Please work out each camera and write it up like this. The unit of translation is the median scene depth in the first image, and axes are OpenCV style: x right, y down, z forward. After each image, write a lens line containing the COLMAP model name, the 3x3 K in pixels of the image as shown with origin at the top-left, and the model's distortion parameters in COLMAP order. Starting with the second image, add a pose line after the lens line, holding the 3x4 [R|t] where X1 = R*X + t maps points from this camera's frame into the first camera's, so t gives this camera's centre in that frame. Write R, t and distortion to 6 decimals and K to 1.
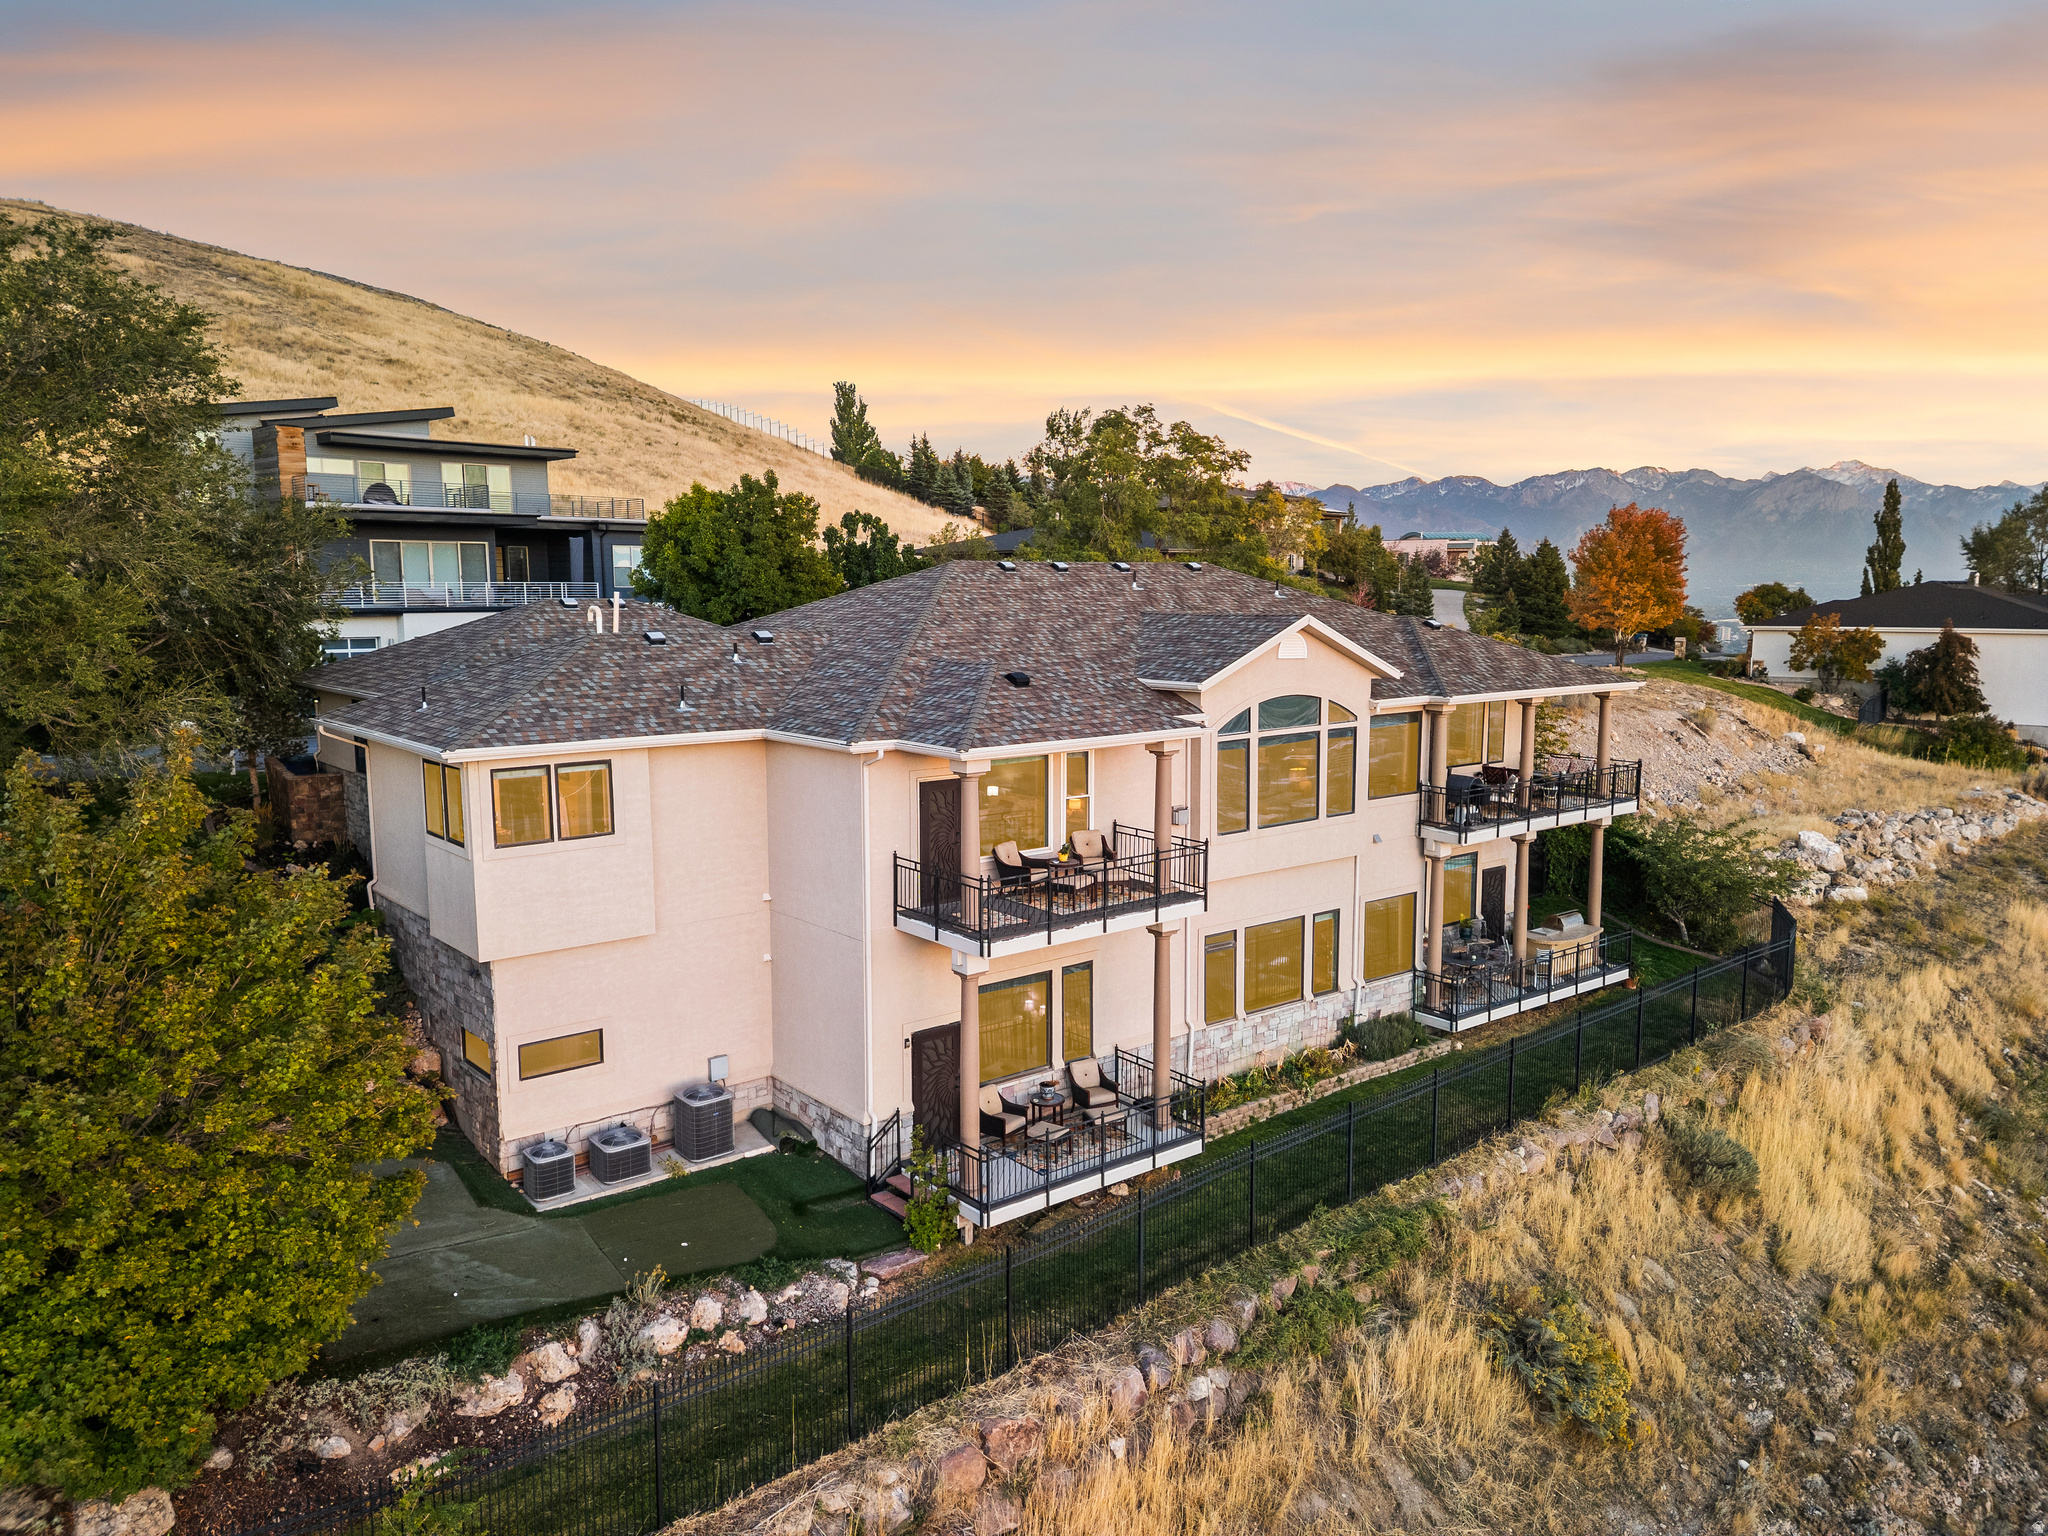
lens RADIAL K [[1425.5, 0, 1037.9], [0, 1425.5, 779.8], [0, 0, 1]] dist [0.070387, -0.063548]
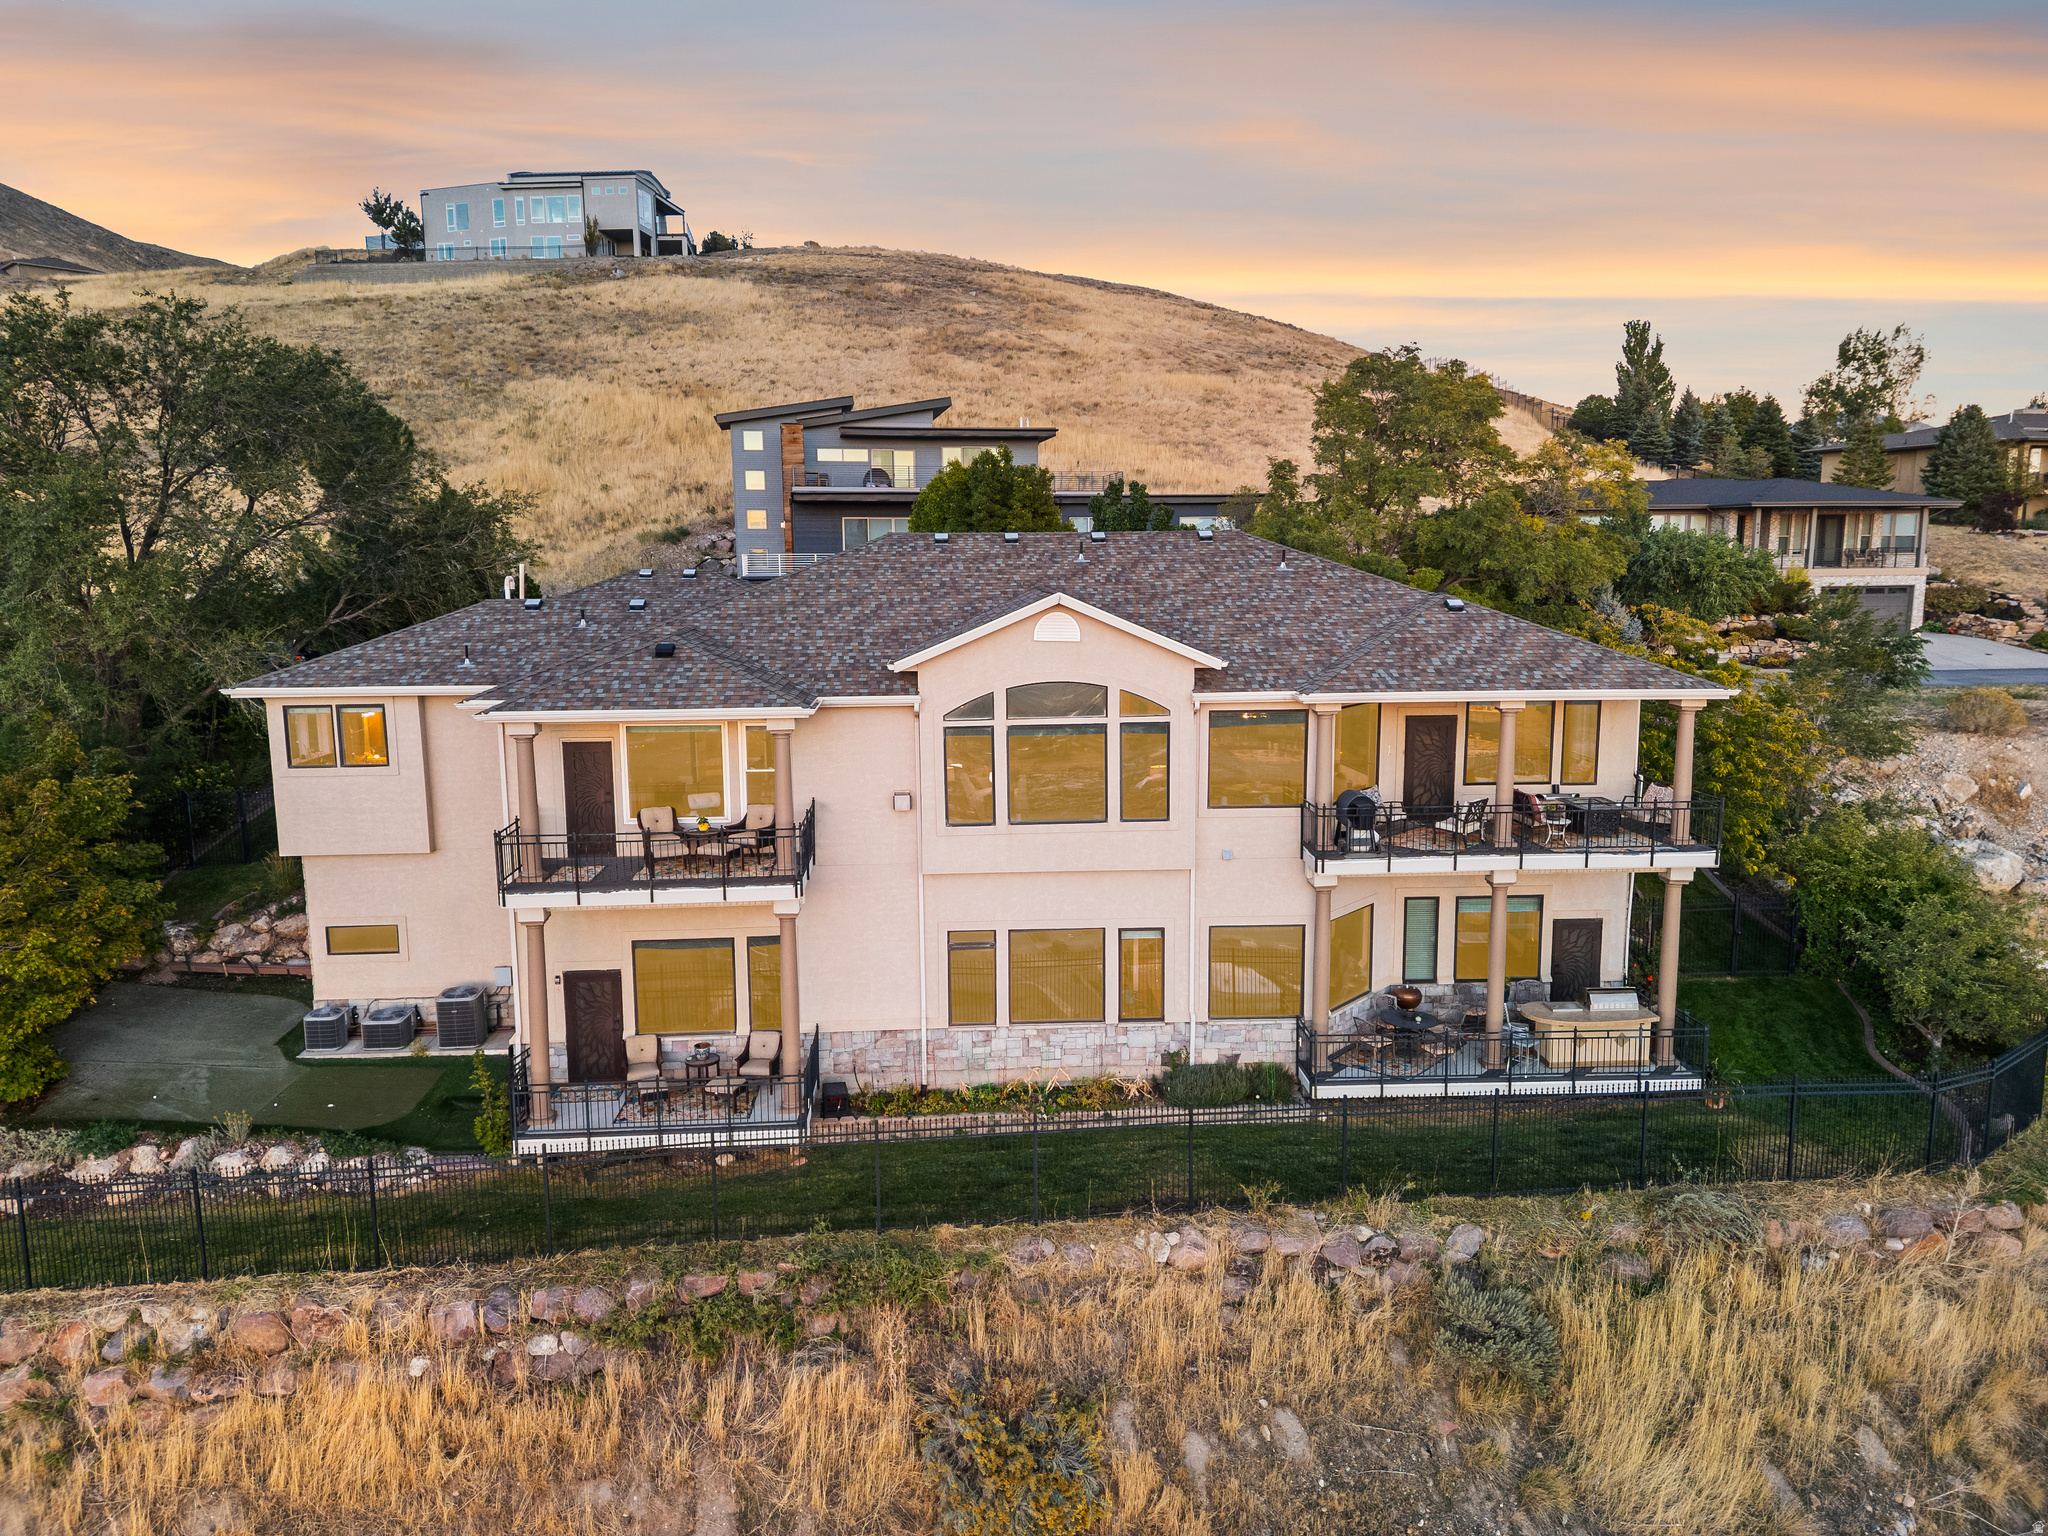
lens RADIAL K [[1425.5, 0, 1037.9], [0, 1425.5, 779.8], [0, 0, 1]] dist [0.070387, -0.063548]
pose [[0.817813, 0.088047, -0.568708, 0.710854], [-0.073353, 0.996115, 0.048735, -0.041937], [0.570789, 0.001860, 0.821094, 0.263834]]
